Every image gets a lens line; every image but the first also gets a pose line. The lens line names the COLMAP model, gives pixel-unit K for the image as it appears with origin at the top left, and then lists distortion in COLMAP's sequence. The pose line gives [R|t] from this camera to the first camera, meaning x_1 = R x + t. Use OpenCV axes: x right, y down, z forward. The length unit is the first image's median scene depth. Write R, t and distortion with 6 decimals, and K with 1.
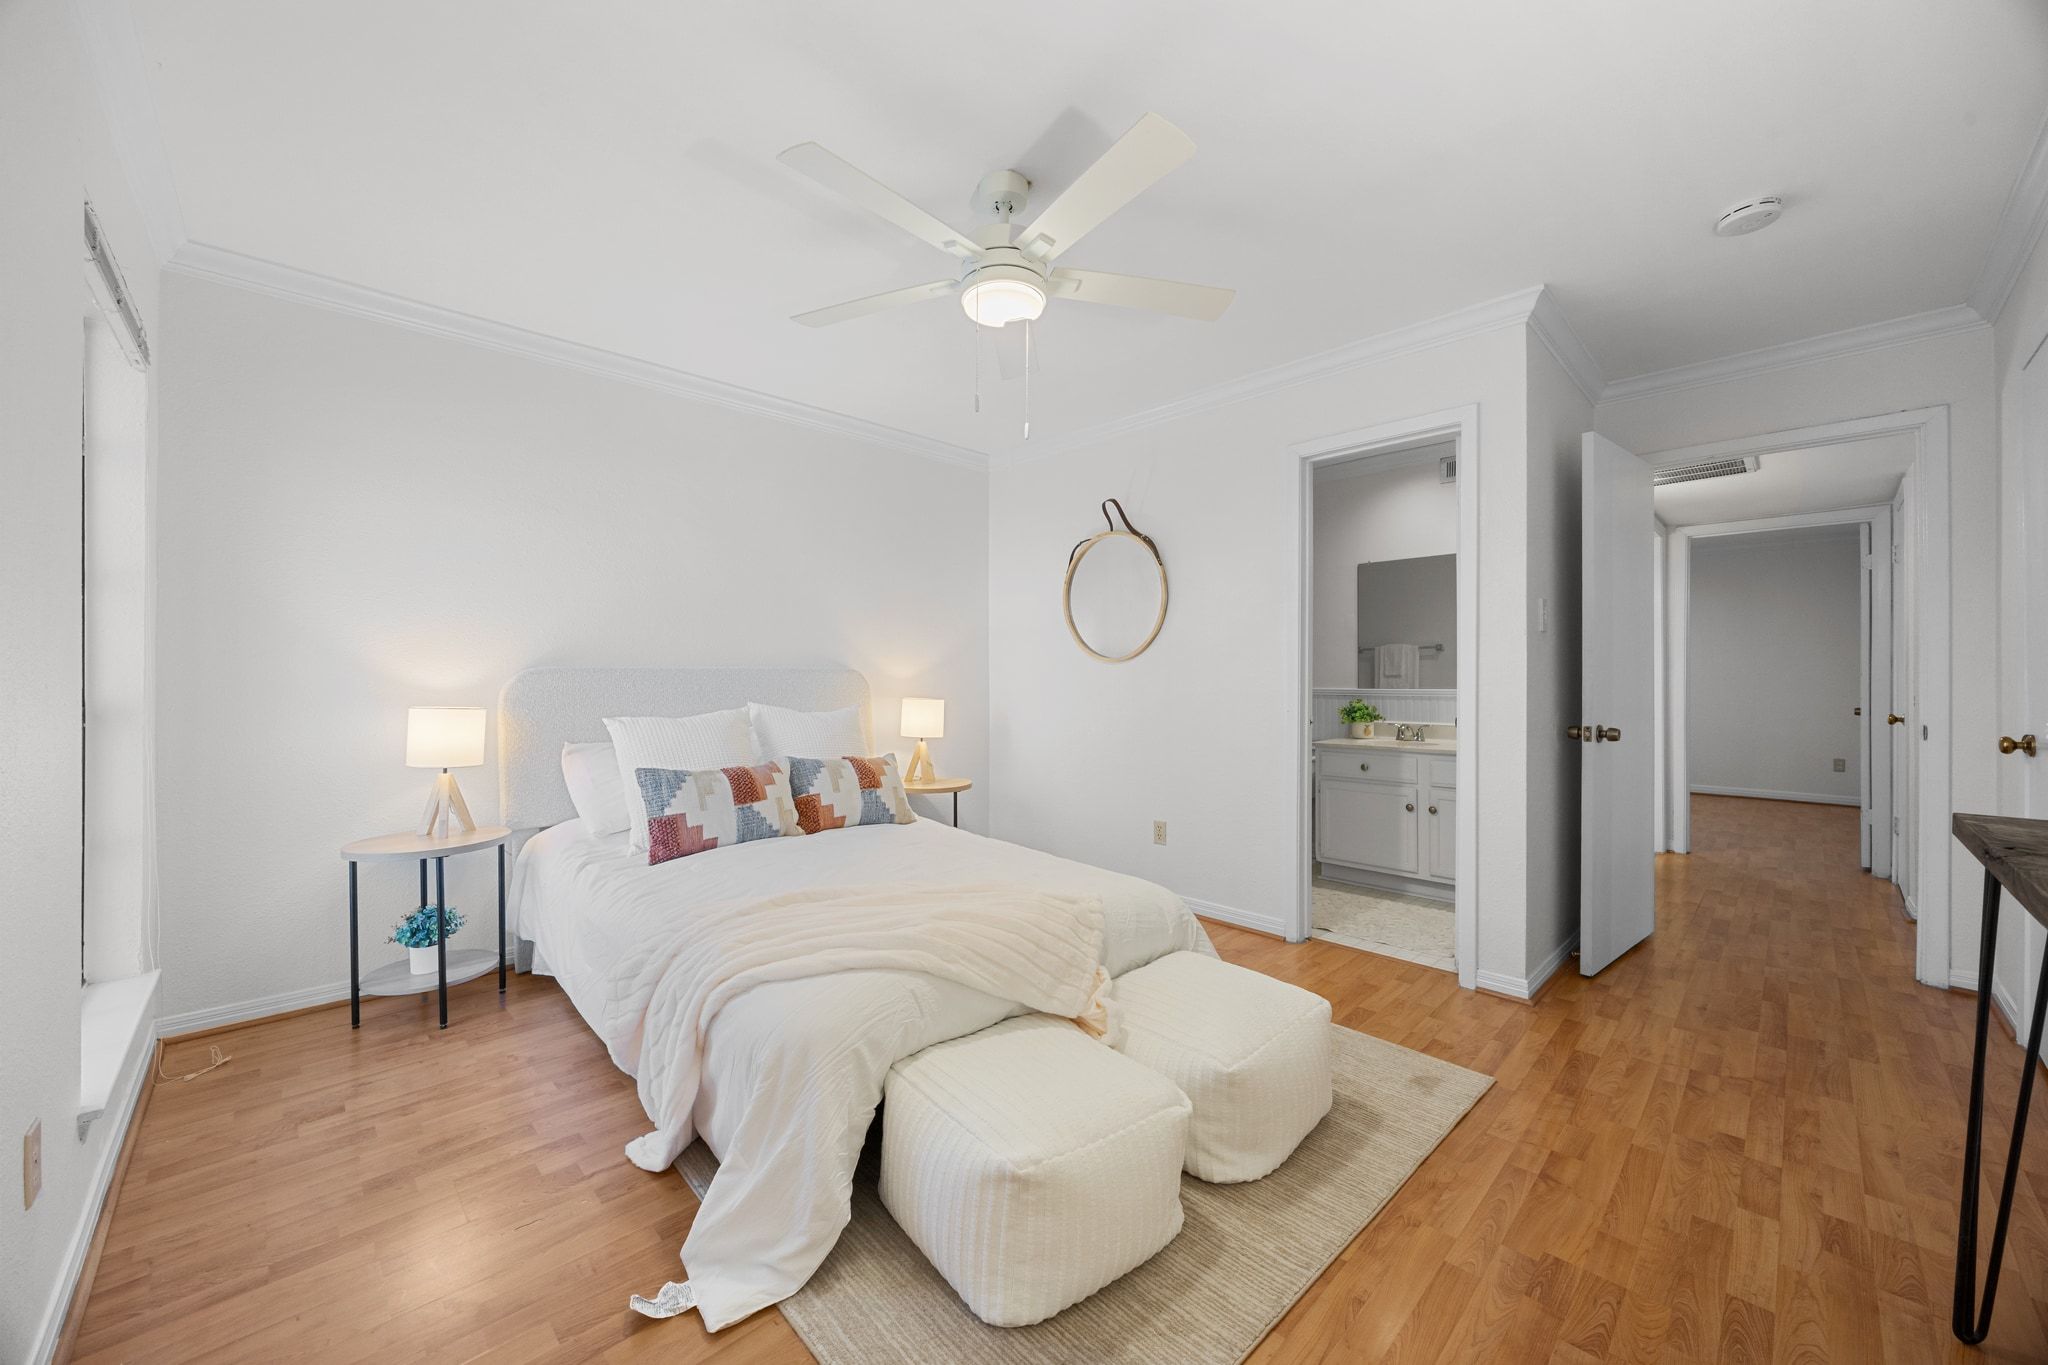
lens RADIAL K [[770.4, 0, 1026.7], [0, 770.4, 674.8], [0, 0, 1]] dist [-0.029498, 0.000033]
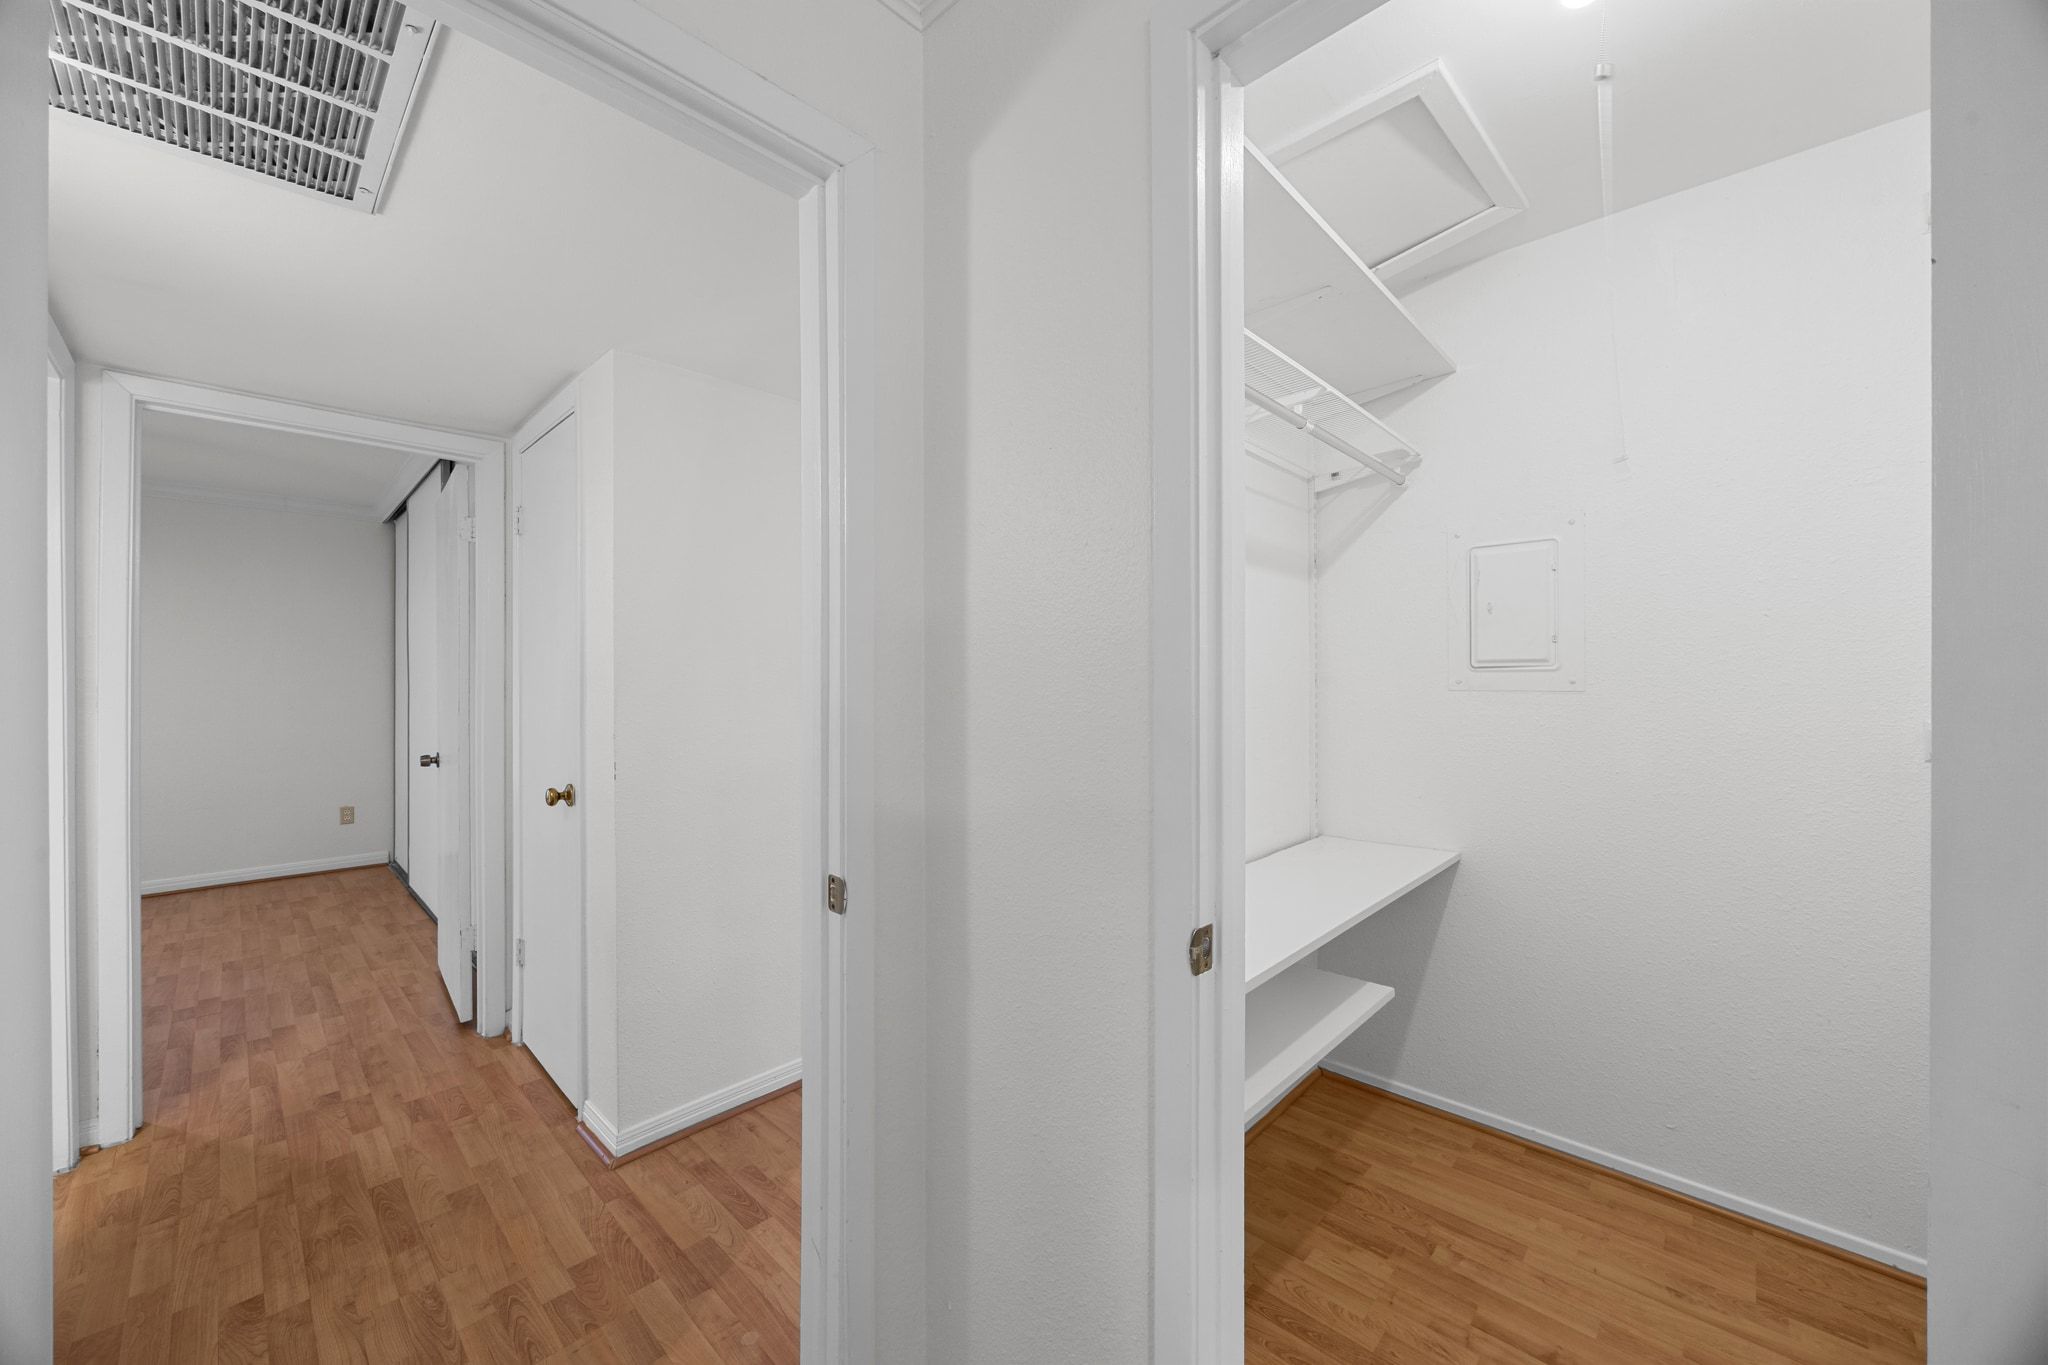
lens RADIAL K [[770.4, 0, 1026.7], [0, 770.4, 674.8], [0, 0, 1]] dist [-0.029498, 0.000033]
pose [[-0.027290, 0.019585, 0.999436, 0.240880], [0.012701, 0.999734, -0.019244, -0.007331], [-0.999547, 0.012169, -0.027532, 0.270826]]
